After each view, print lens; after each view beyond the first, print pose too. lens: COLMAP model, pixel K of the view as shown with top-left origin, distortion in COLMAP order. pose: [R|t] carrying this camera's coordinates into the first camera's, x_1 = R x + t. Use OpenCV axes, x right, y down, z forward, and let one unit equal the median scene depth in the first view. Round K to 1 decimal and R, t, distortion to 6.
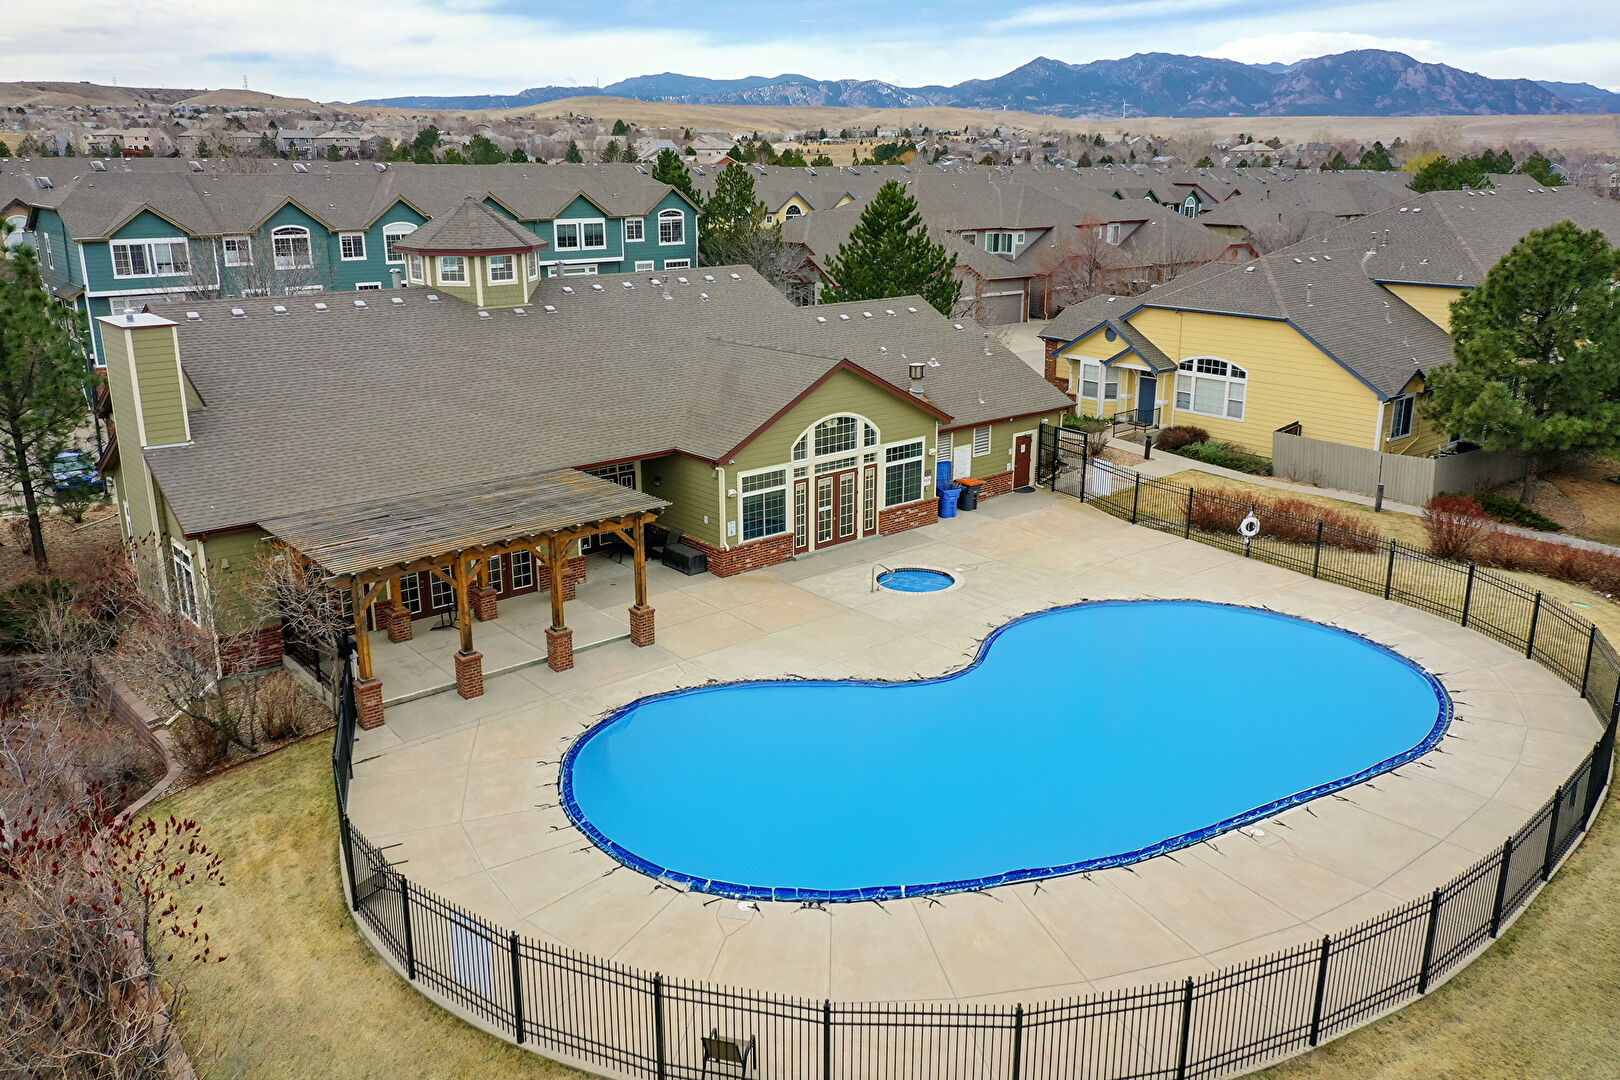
lens RADIAL K [[1263.8, 0, 807.1], [0, 1263.8, 540.3], [0, 0, 1]] dist [-0.009401, 0.007973]
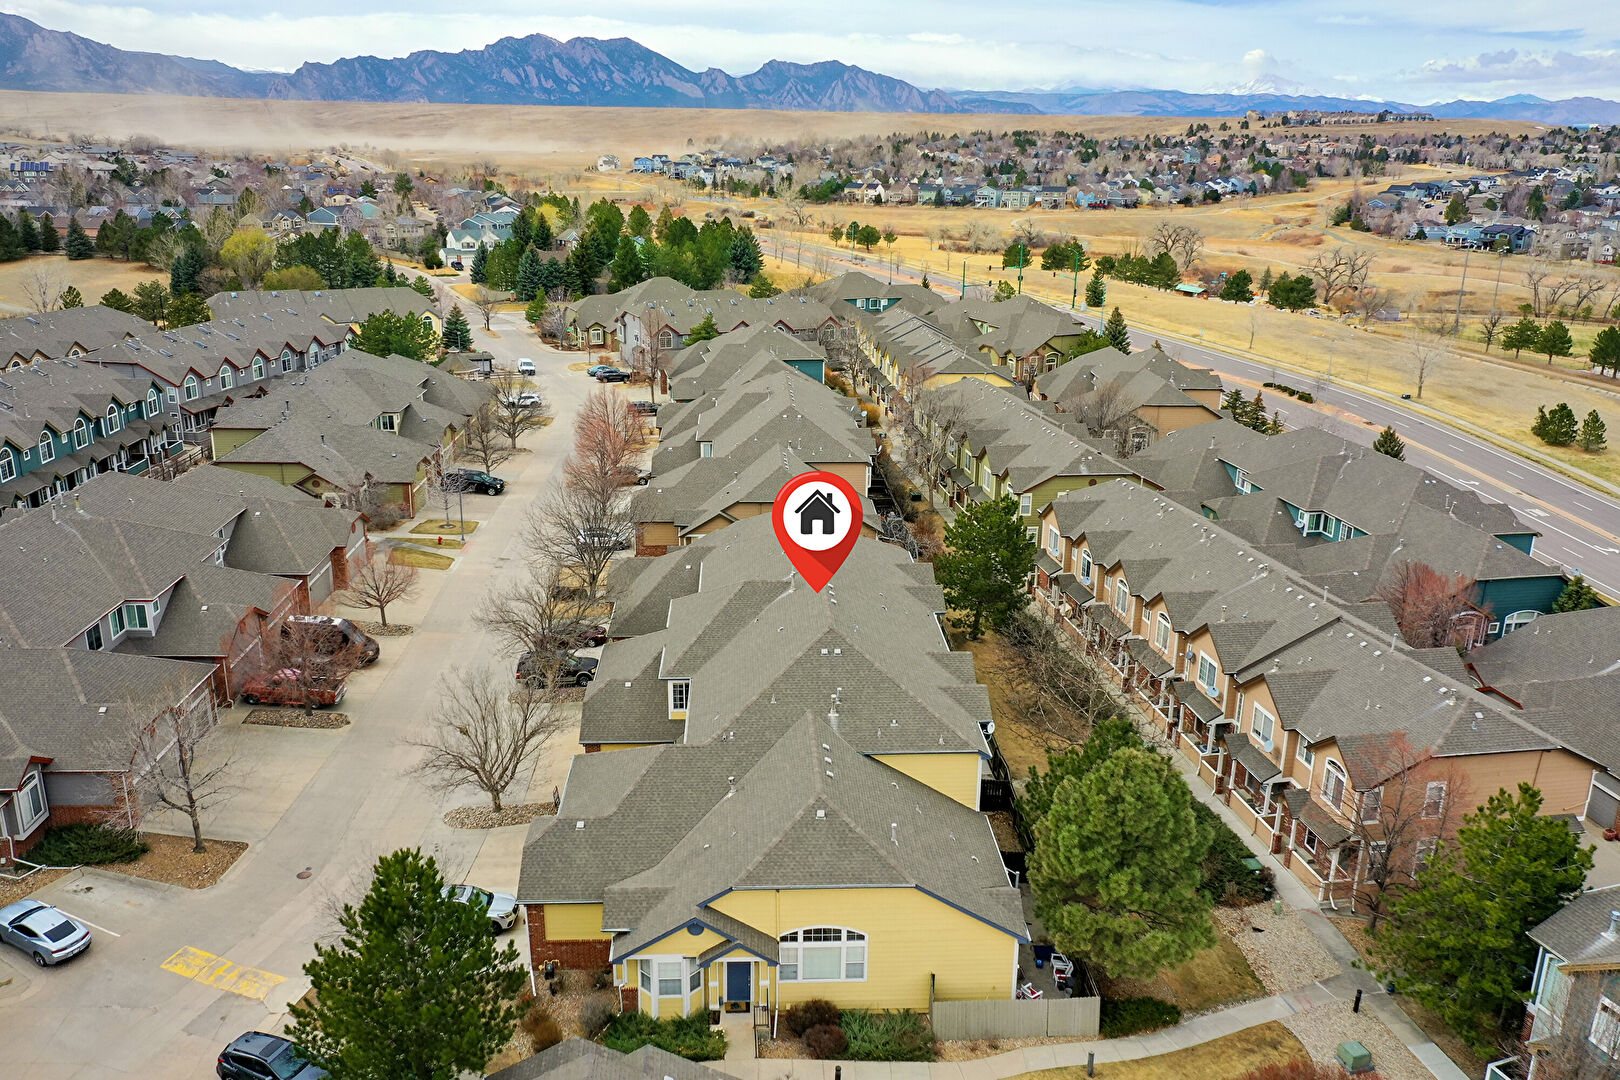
lens RADIAL K [[1263.8, 0, 802.2], [0, 1263.8, 538.0], [0, 0, 1]] dist [-0.009401, 0.007973]
pose [[0.587679, -0.233144, 0.774776, -0.320577], [0.216571, 0.967970, 0.127008, -0.529853], [-0.779571, 0.093154, 0.619348, 0.426355]]
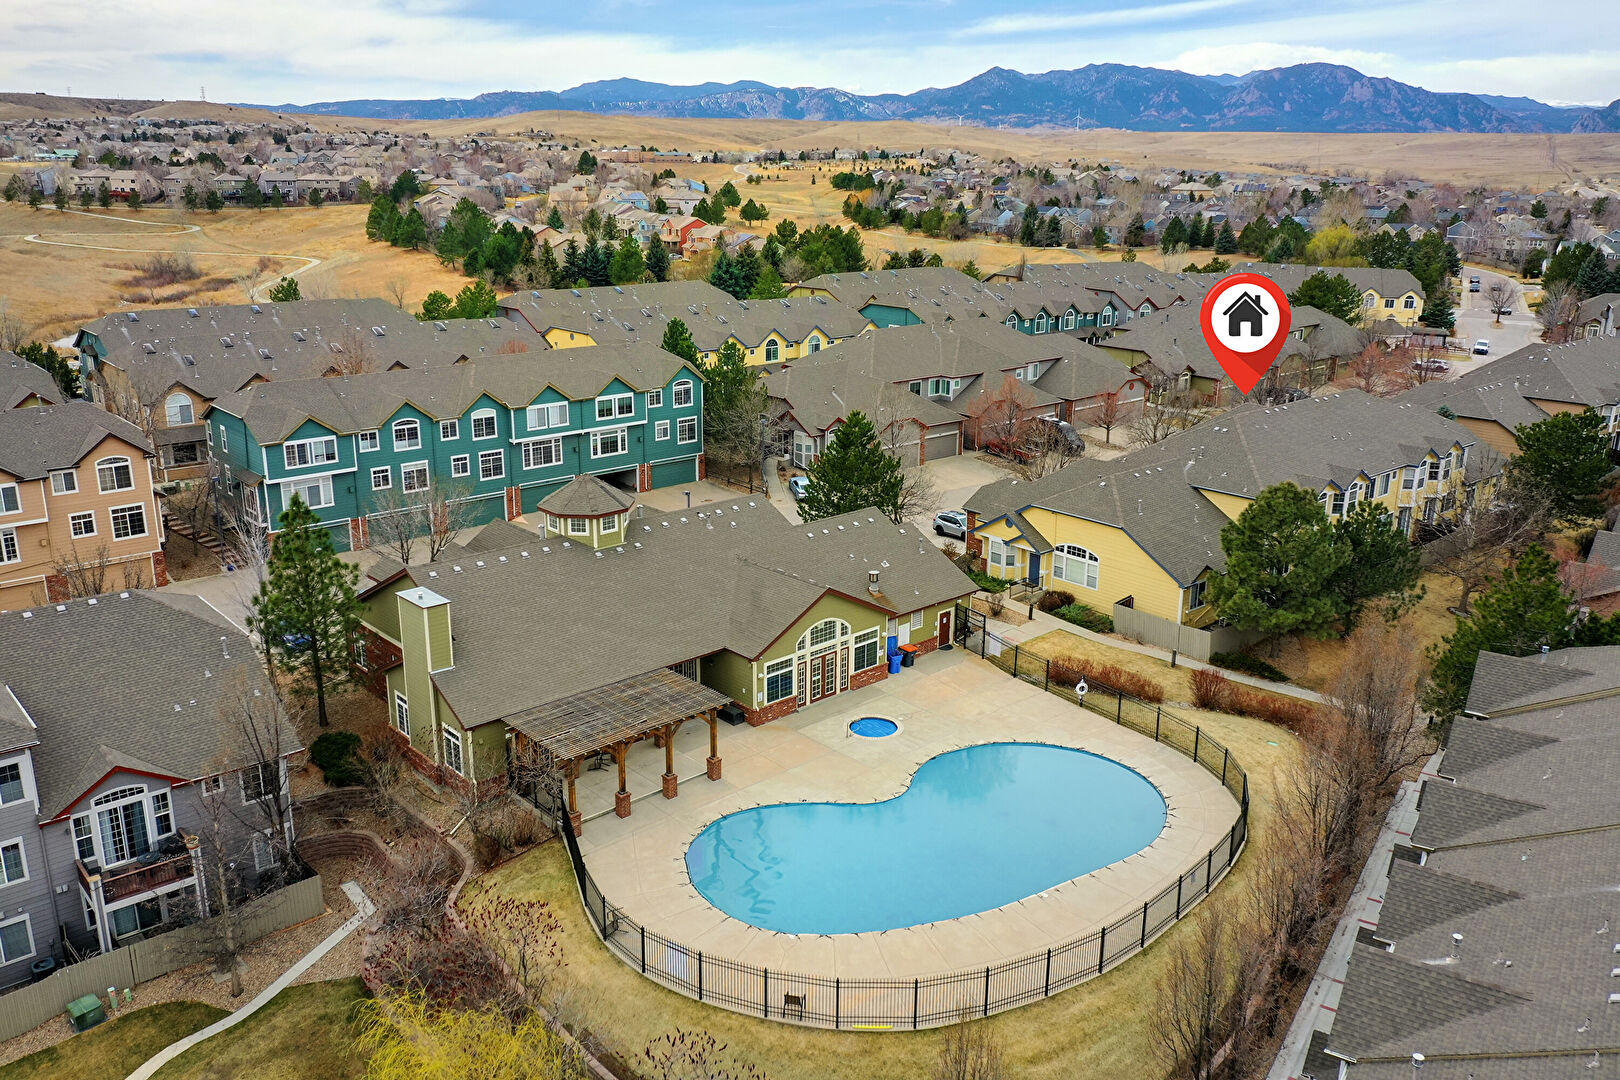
lens RADIAL K [[1263.8, 0, 804.5], [0, 1263.8, 542.0], [0, 0, 1]] dist [-0.009401, 0.007973]
pose [[0.999516, -0.002724, 0.030999, -0.037731], [0.002797, 0.999993, -0.002321, -0.146156], [-0.030993, 0.002407, 0.999517, -0.445111]]
